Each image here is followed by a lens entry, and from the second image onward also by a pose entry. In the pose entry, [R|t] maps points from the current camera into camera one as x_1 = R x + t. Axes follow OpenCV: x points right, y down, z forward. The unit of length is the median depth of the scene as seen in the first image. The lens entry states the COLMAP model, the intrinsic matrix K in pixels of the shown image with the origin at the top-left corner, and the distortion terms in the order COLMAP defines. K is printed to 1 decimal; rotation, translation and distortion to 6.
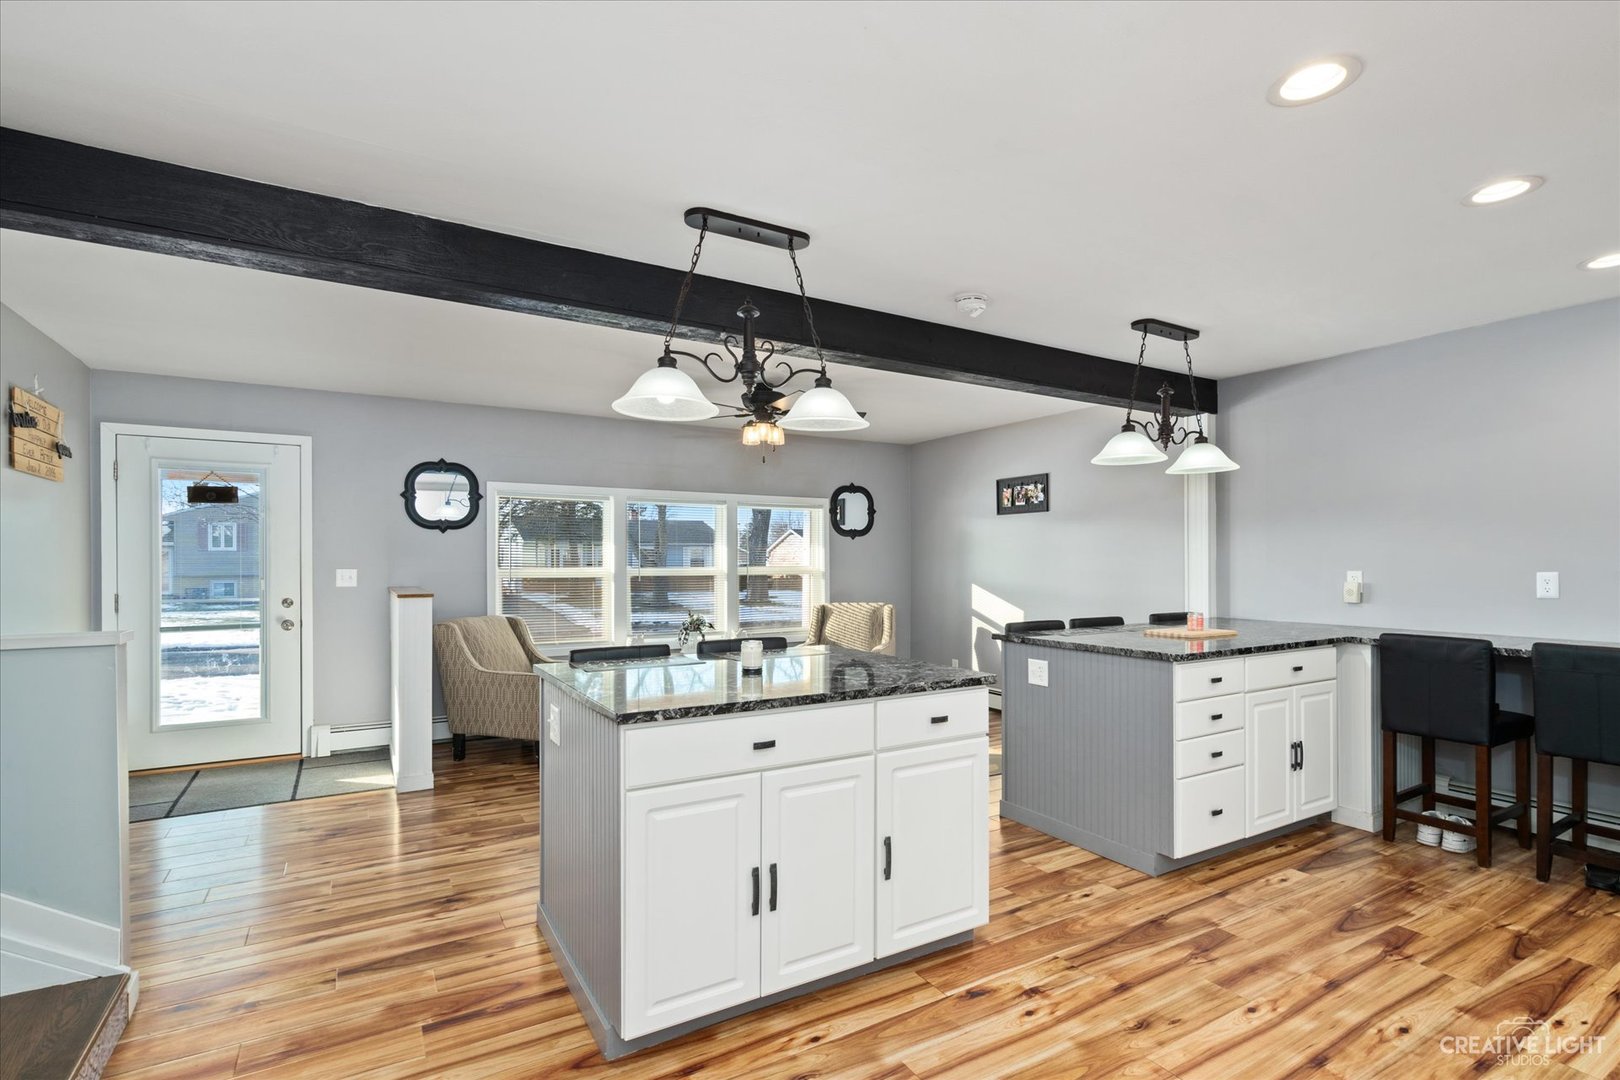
lens RADIAL K [[753.1, 0, 806.1], [0, 753.1, 554.0], [0, 0, 1]] dist [0.001096, -0.000870]
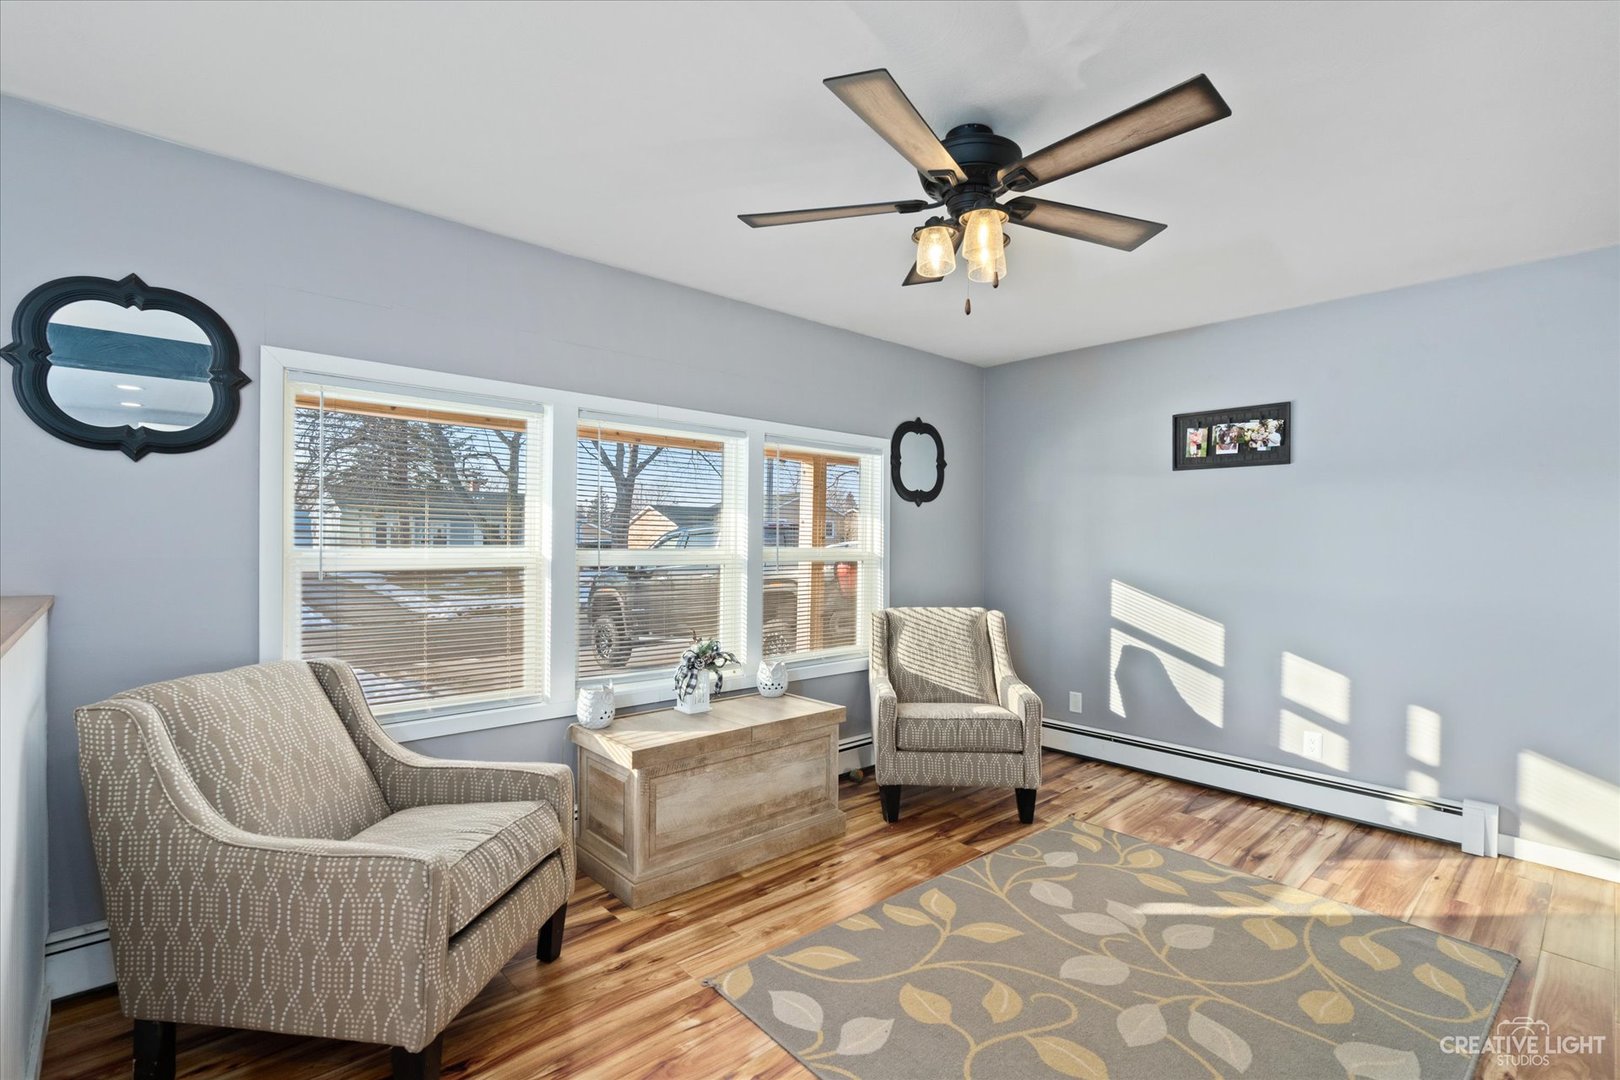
lens RADIAL K [[753.1, 0, 809.6], [0, 753.1, 538.9], [0, 0, 1]] dist [0.001096, -0.000870]
pose [[0.980354, 0.011614, 0.196906, -0.179787], [-0.013250, 0.999888, 0.006990, 0.005703], [-0.196803, -0.009462, 0.980397, 0.462196]]
